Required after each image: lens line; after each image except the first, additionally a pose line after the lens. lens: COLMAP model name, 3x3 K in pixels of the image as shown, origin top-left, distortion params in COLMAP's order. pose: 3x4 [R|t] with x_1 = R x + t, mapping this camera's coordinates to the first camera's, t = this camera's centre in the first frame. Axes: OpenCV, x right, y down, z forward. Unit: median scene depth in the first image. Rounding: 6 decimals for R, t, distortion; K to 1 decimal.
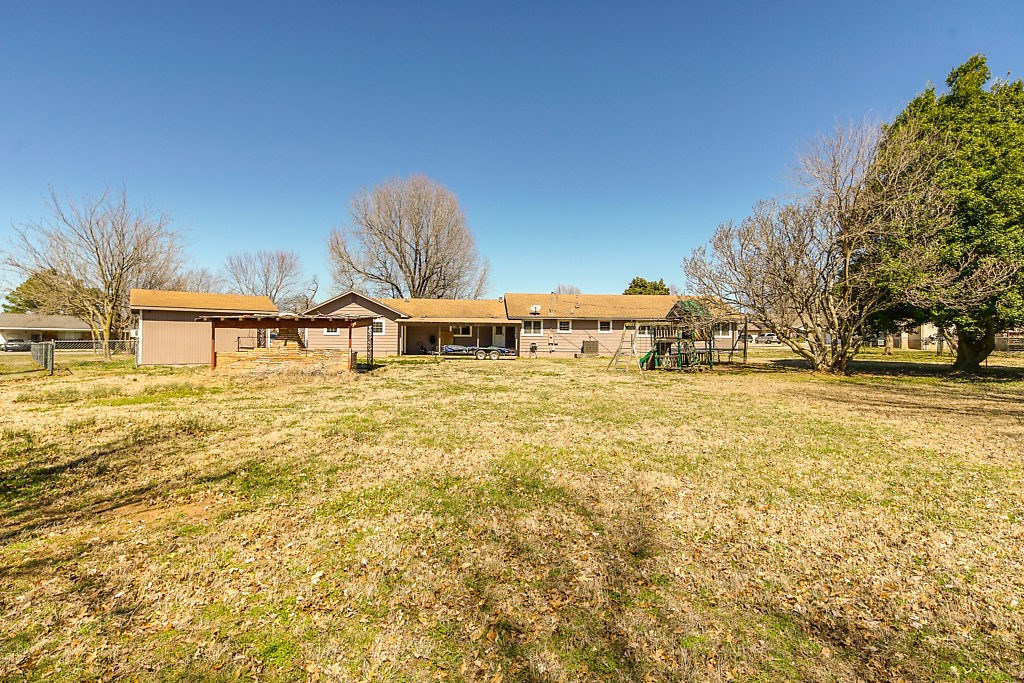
lens RADIAL K [[503.8, 0, 510.2], [0, 503.8, 333.7], [0, 0, 1]] dist [0.001197, -0.000798]
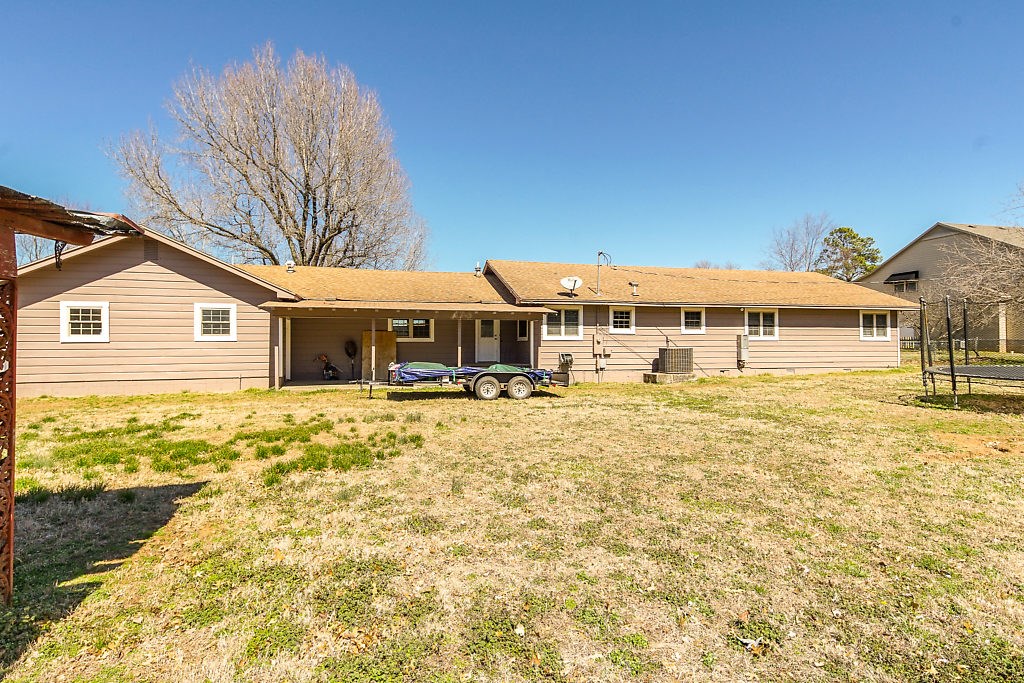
lens RADIAL K [[503.8, 0, 510.2], [0, 503.8, 333.7], [0, 0, 1]] dist [0.001197, -0.000798]
pose [[0.977074, -0.005556, 0.212827, -0.111866], [0.006545, 0.999971, -0.003943, 0.000416], [-0.212799, 0.005245, 0.977082, 0.526094]]
